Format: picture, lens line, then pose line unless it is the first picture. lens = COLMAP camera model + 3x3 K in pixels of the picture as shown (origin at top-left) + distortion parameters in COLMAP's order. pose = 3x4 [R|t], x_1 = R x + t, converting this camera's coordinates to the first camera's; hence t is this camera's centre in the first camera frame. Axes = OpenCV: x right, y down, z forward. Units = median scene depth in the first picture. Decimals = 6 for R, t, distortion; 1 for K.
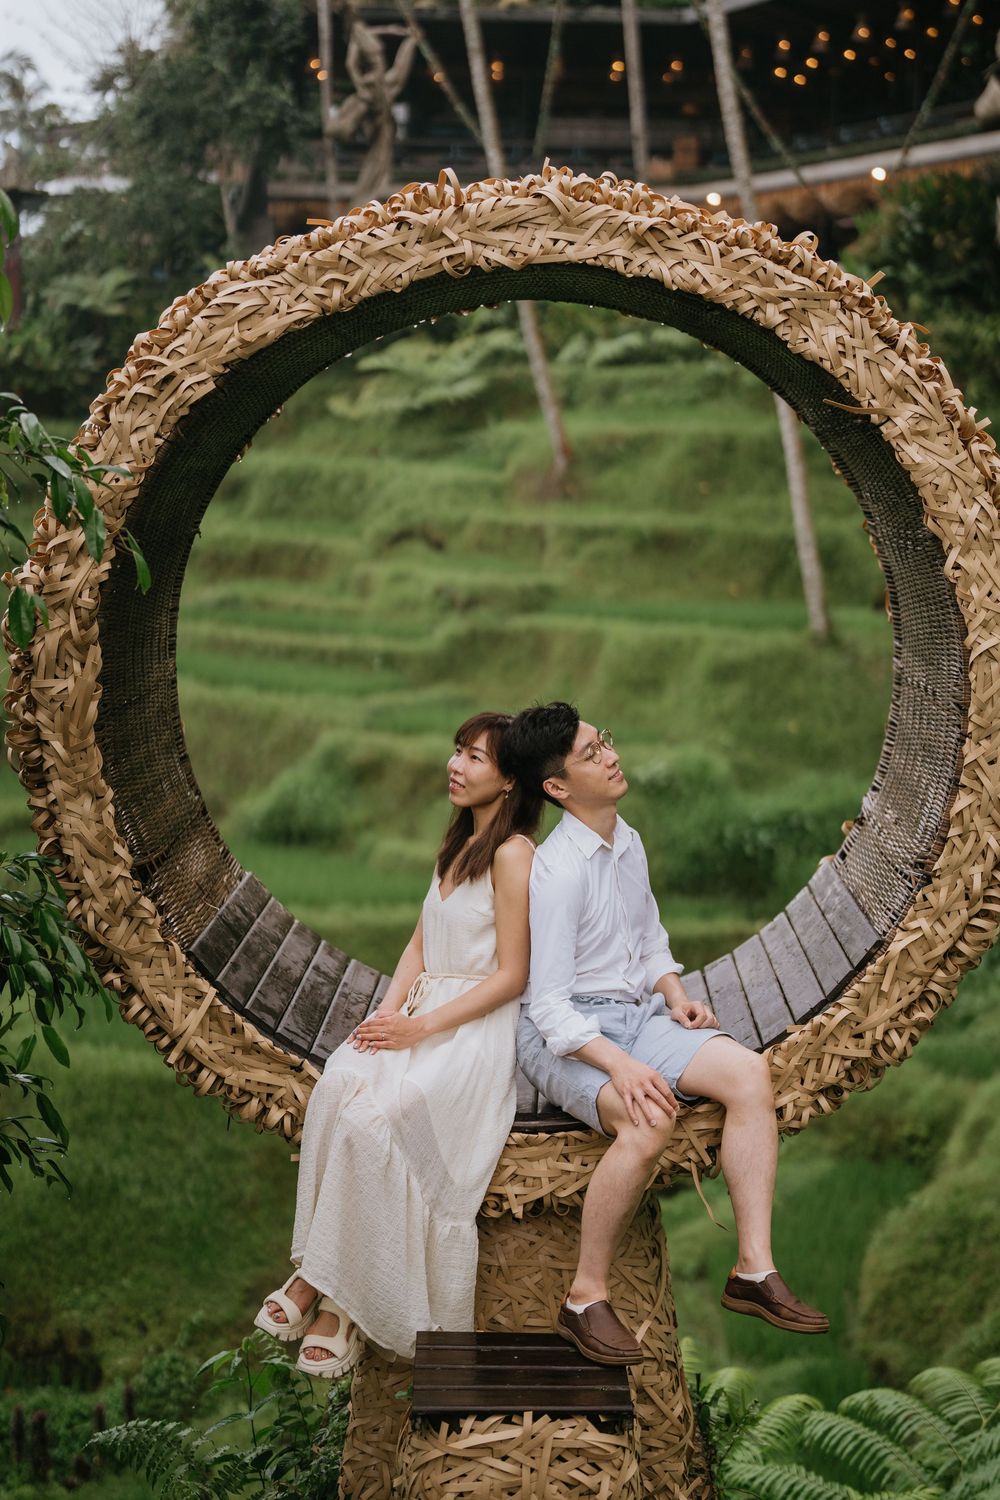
lens RADIAL K [[2123.5, 0, 500.0], [0, 2123.5, 750.0], [0, 0, 1]] dist [-0.078630, 0.649501]
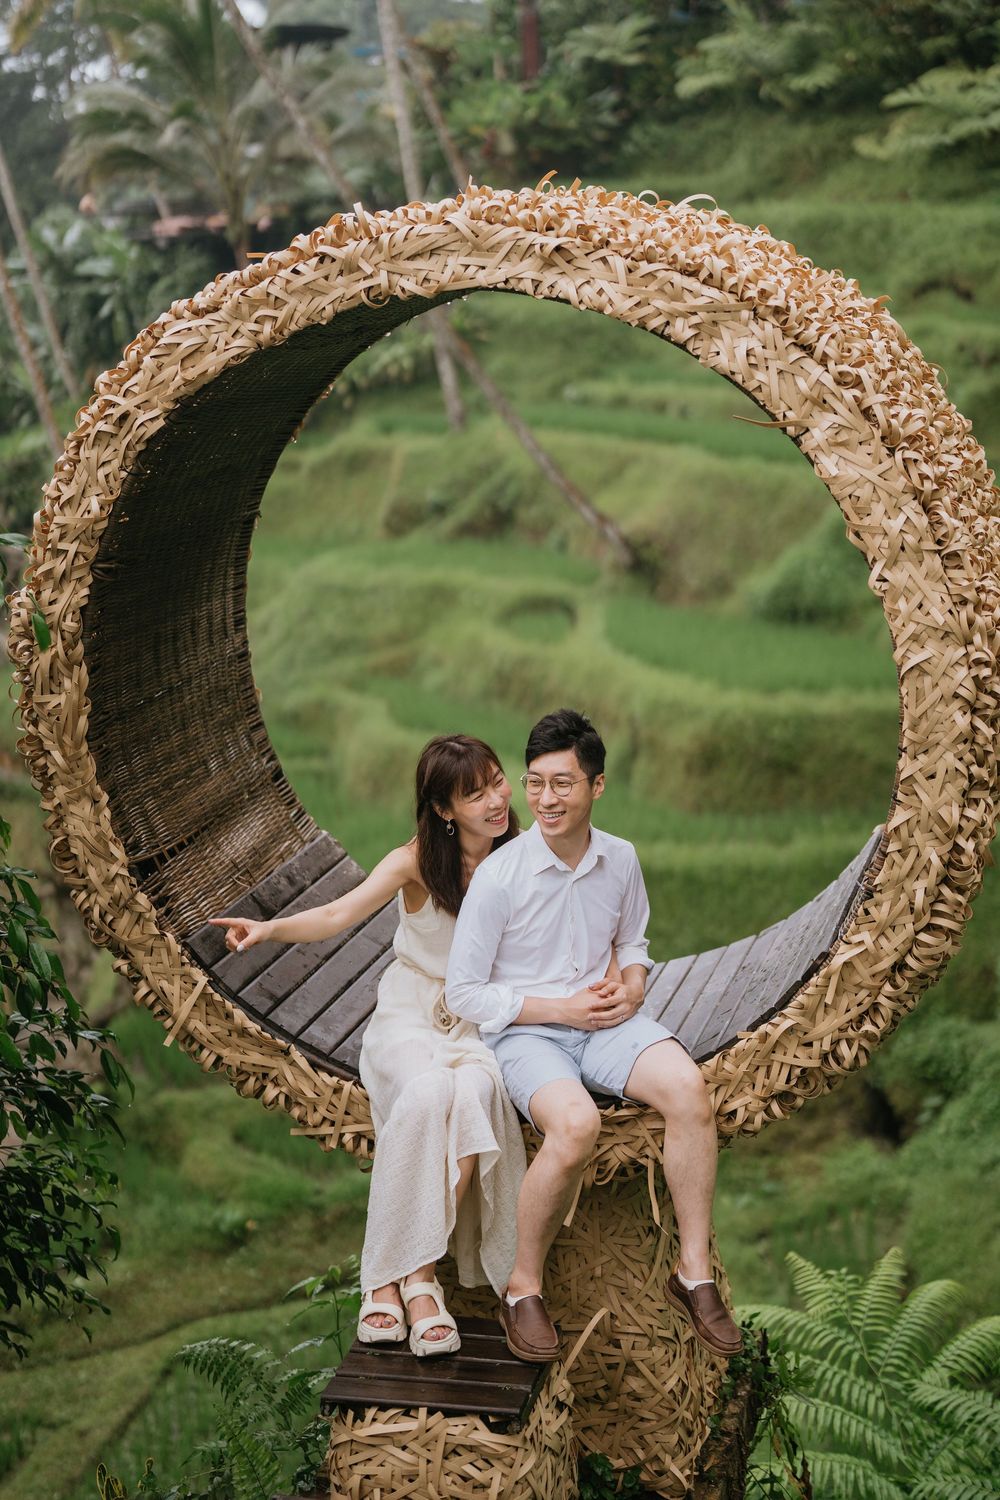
lens RADIAL K [[2192.0, 0, 469.8], [0, 2192.0, 694.7], [0, 0, 1]] dist [-0.092308, 0.771381]
pose [[0.961846, -0.004314, -0.273558, 0.301457], [0.028716, 0.995945, 0.085261, -0.122440], [0.272081, -0.089863, 0.958069, -0.012937]]
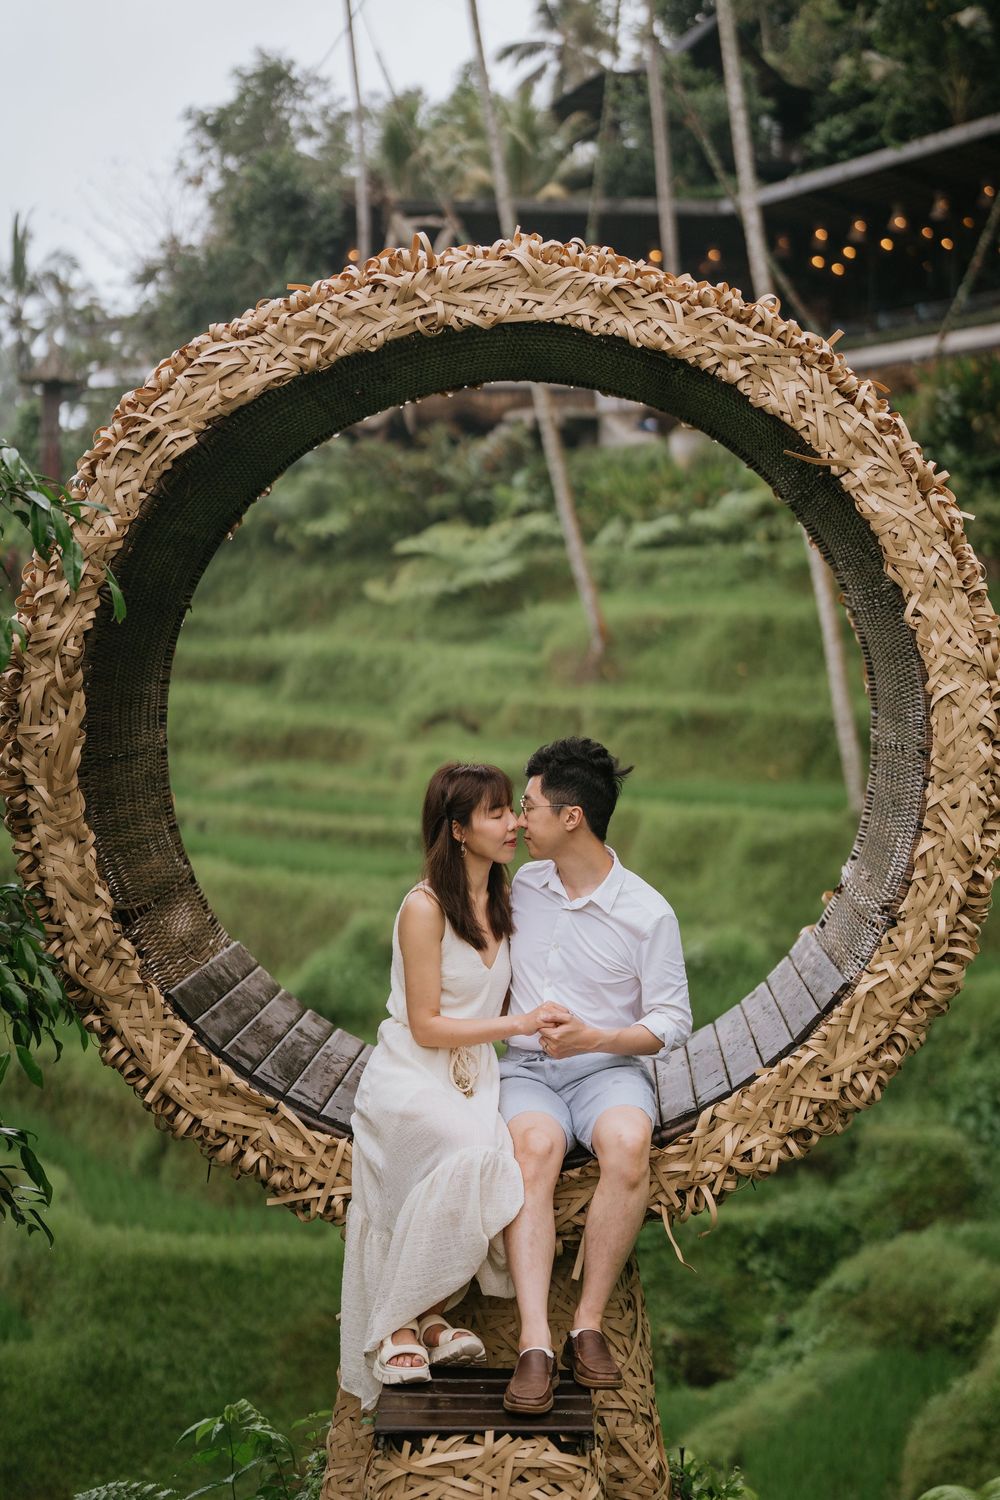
lens RADIAL K [[2159.0, 0, 487.7], [0, 2159.0, 810.9], [0, 0, 1]] dist [-0.116317, 0.961475]
pose [[0.999688, 0.000729, -0.024983, 0.033659], [-0.002300, 0.998018, -0.062893, 0.073225], [0.024888, 0.062931, 0.997708, -0.036171]]
